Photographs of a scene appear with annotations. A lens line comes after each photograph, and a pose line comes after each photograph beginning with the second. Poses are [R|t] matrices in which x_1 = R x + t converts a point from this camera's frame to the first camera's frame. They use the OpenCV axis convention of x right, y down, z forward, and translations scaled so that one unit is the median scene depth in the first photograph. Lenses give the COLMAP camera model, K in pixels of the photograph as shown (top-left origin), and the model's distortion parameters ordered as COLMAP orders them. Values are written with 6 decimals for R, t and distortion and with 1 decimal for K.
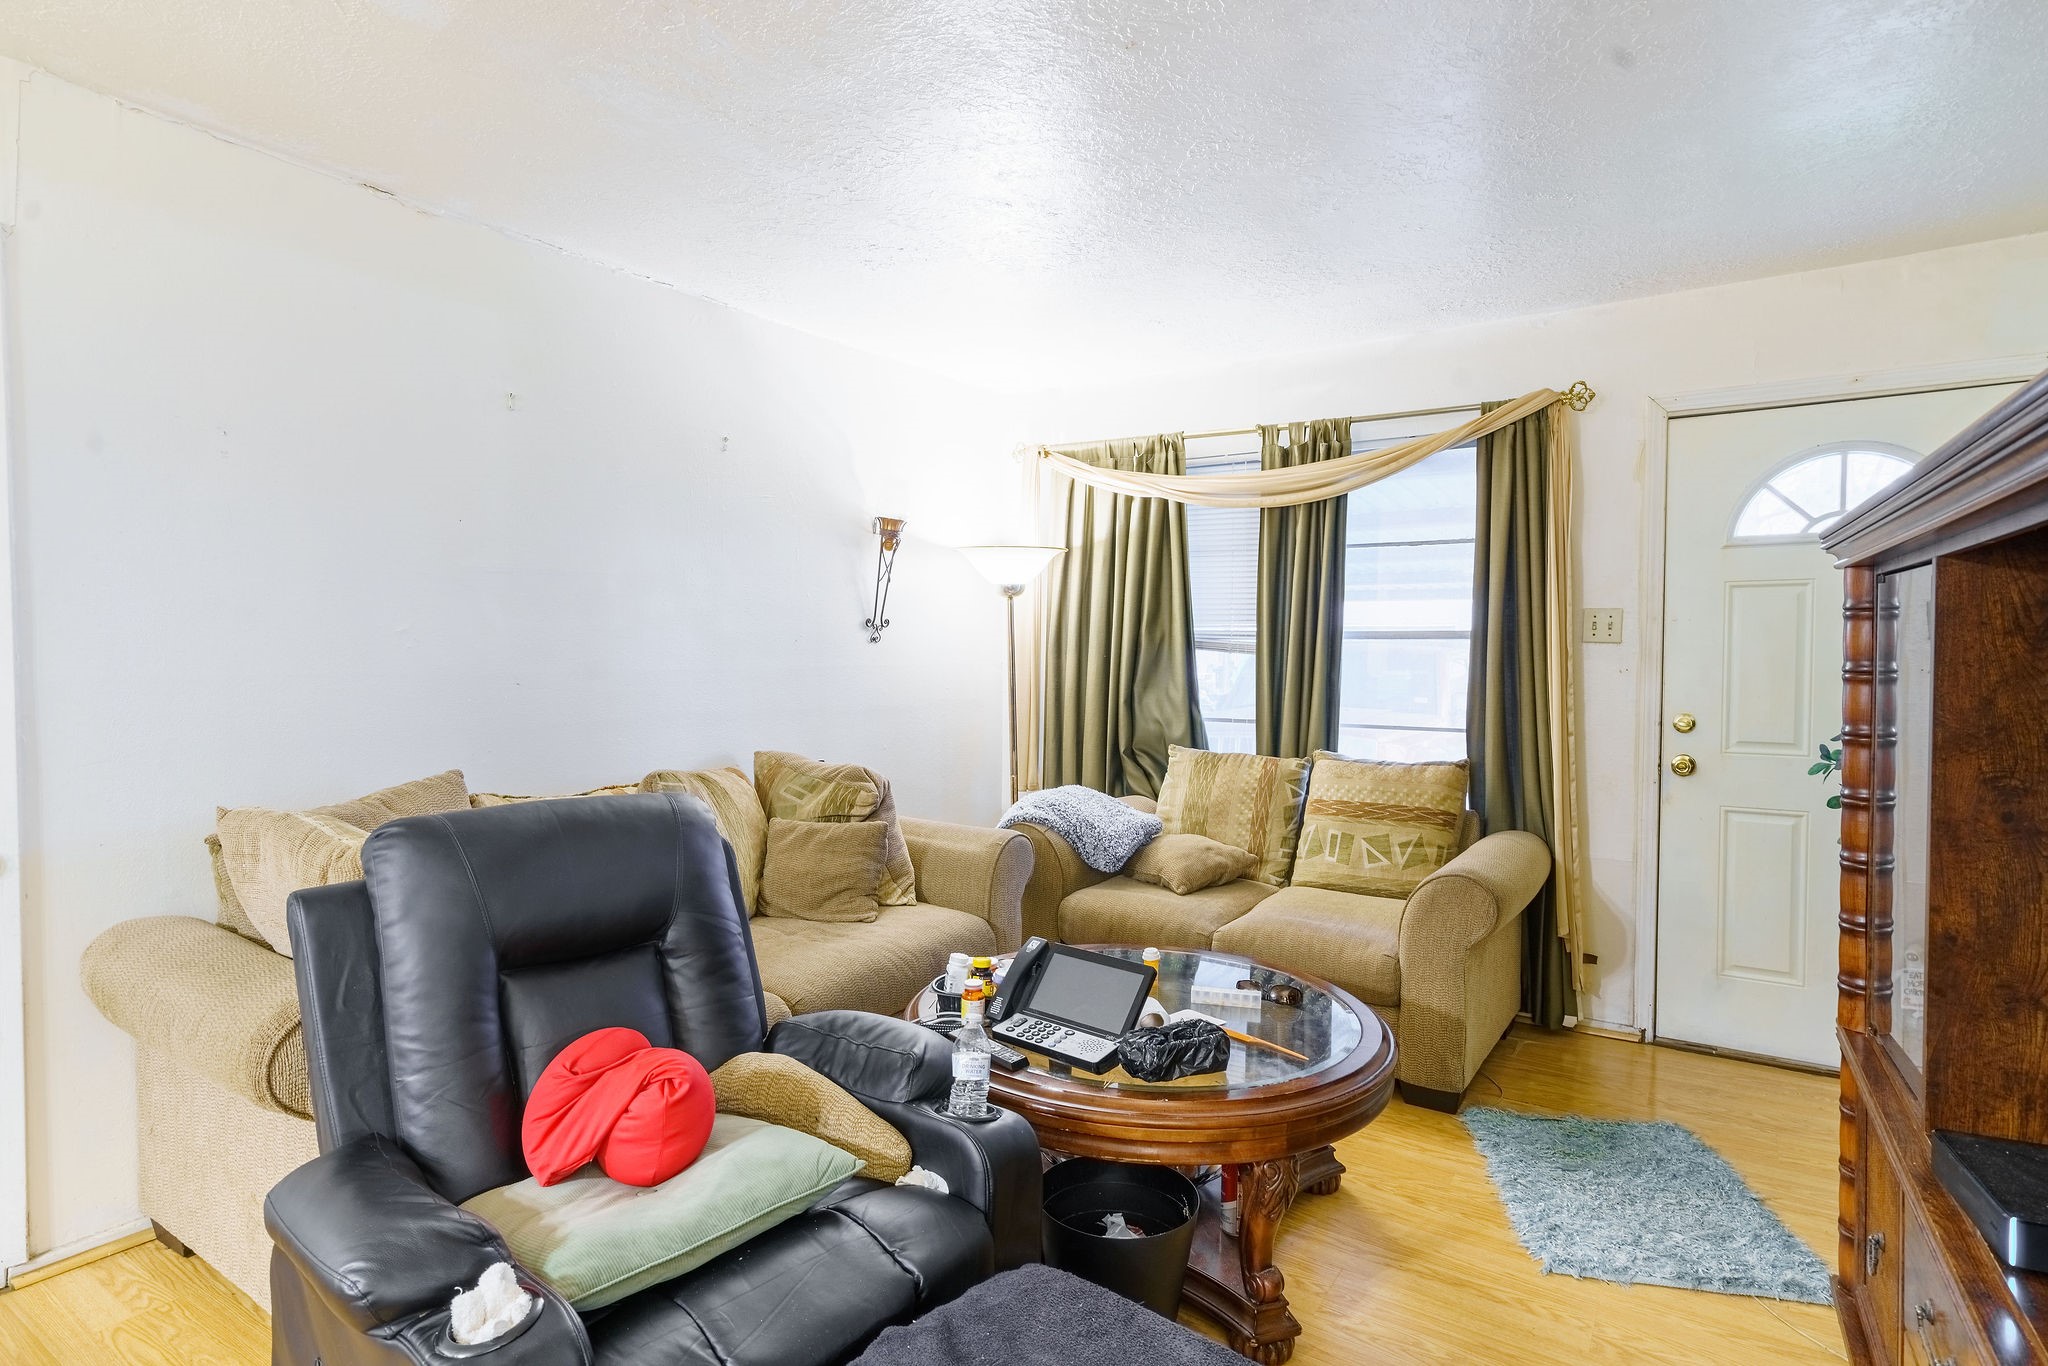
lens RADIAL K [[1075.3, 0, 1020.2], [0, 1075.3, 673.2], [0, 0, 1]] dist [-0.001879, 0.000847]
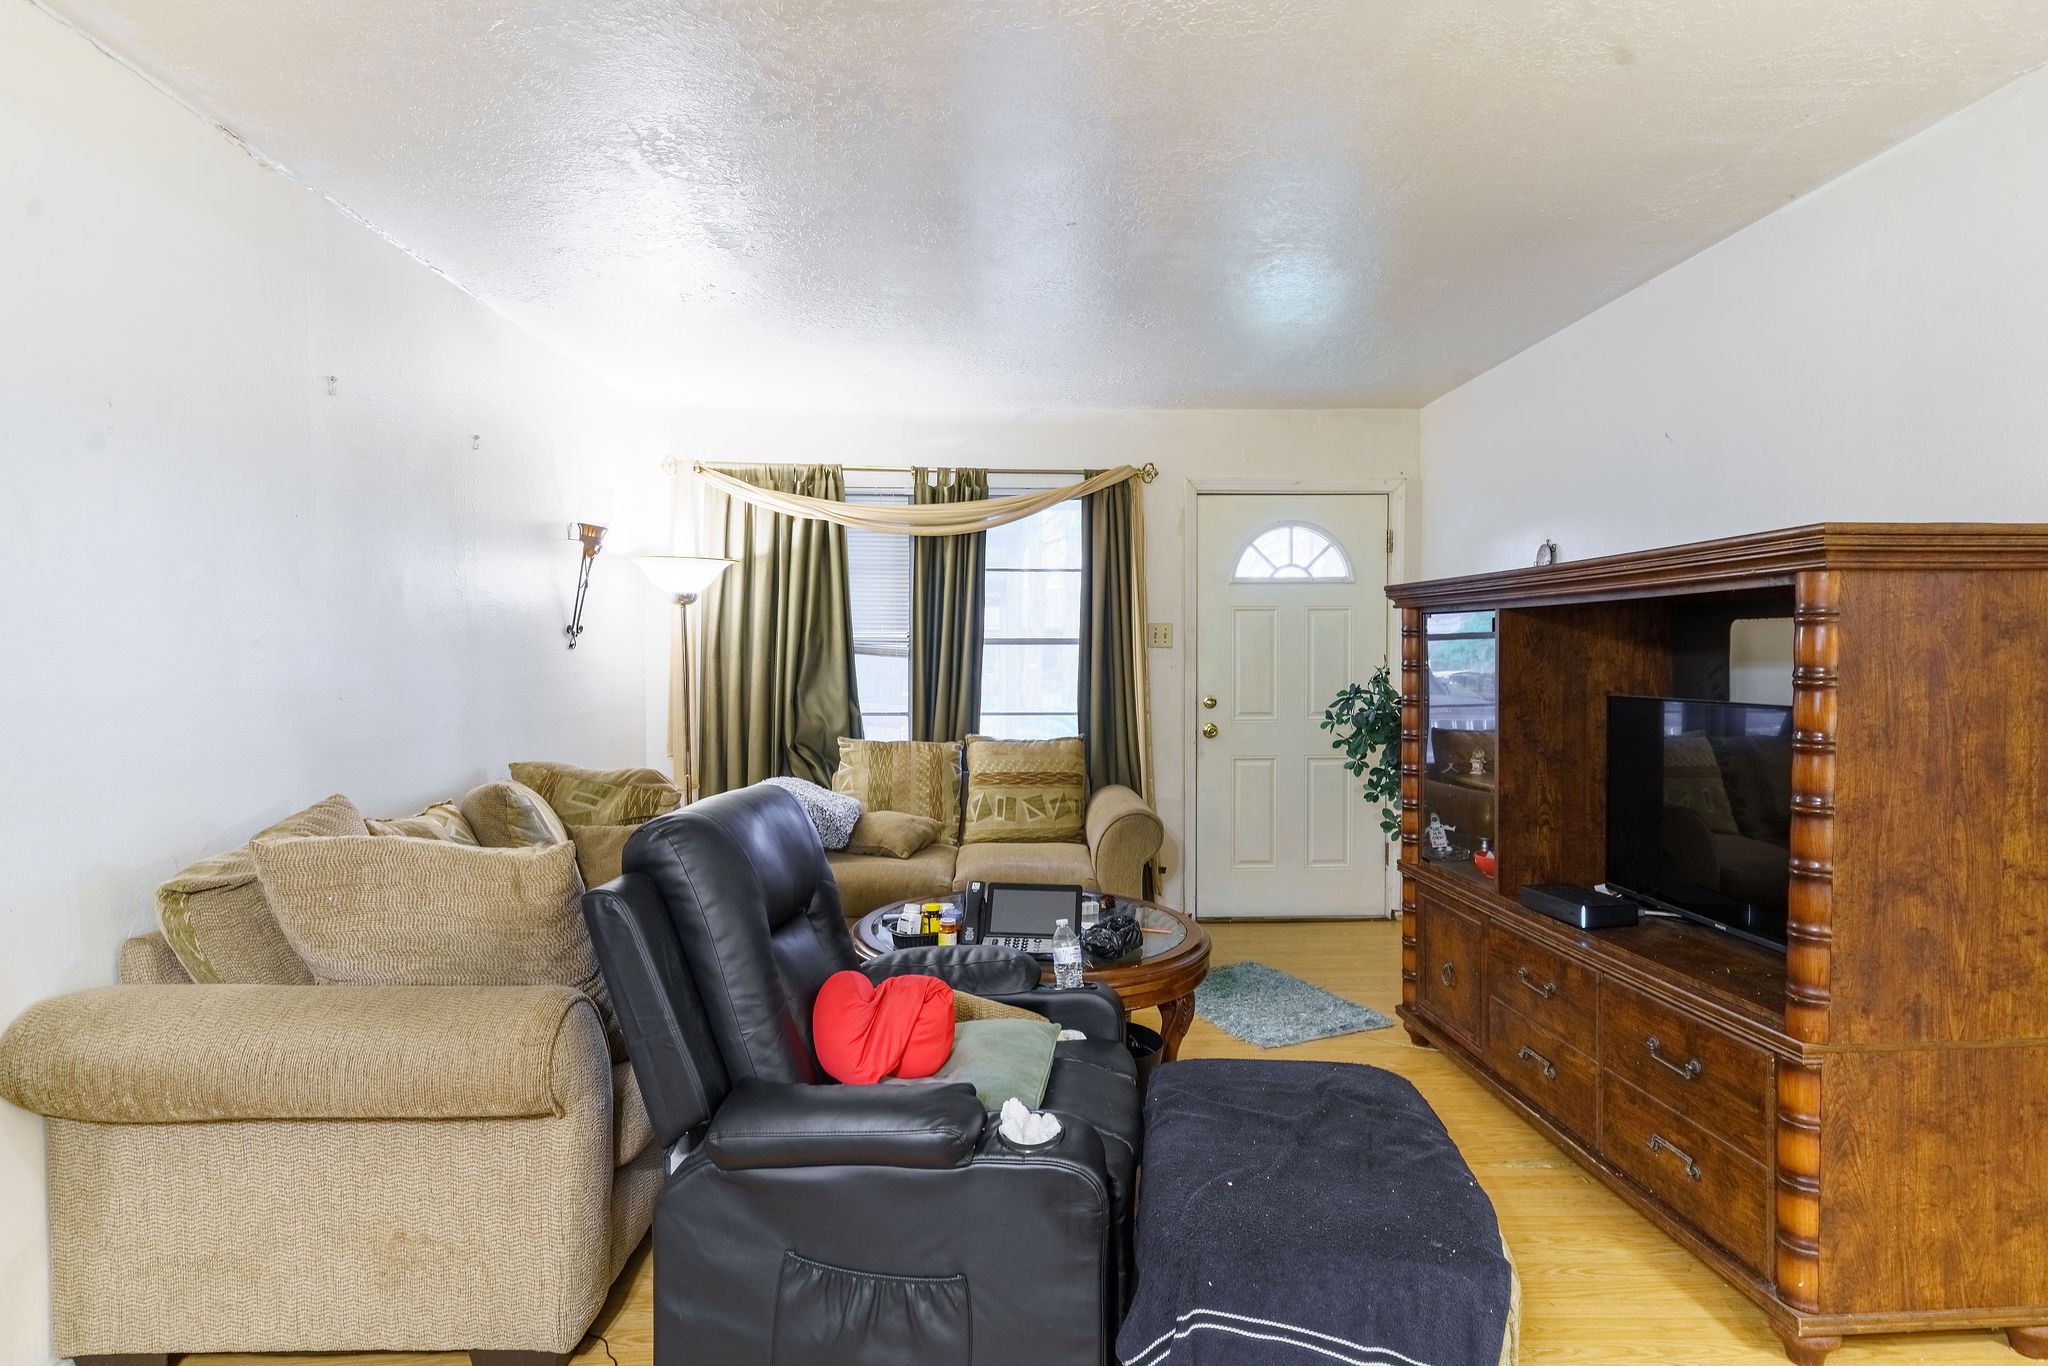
lens RADIAL K [[1075.3, 0, 1022.1], [0, 1075.3, 670.5], [0, 0, 1]] dist [-0.001879, 0.000847]
pose [[0.815897, -0.015844, 0.577981, -0.389948], [0.017085, 0.999849, 0.003291, -0.005191], [-0.577945, 0.007190, 0.816044, -0.049489]]
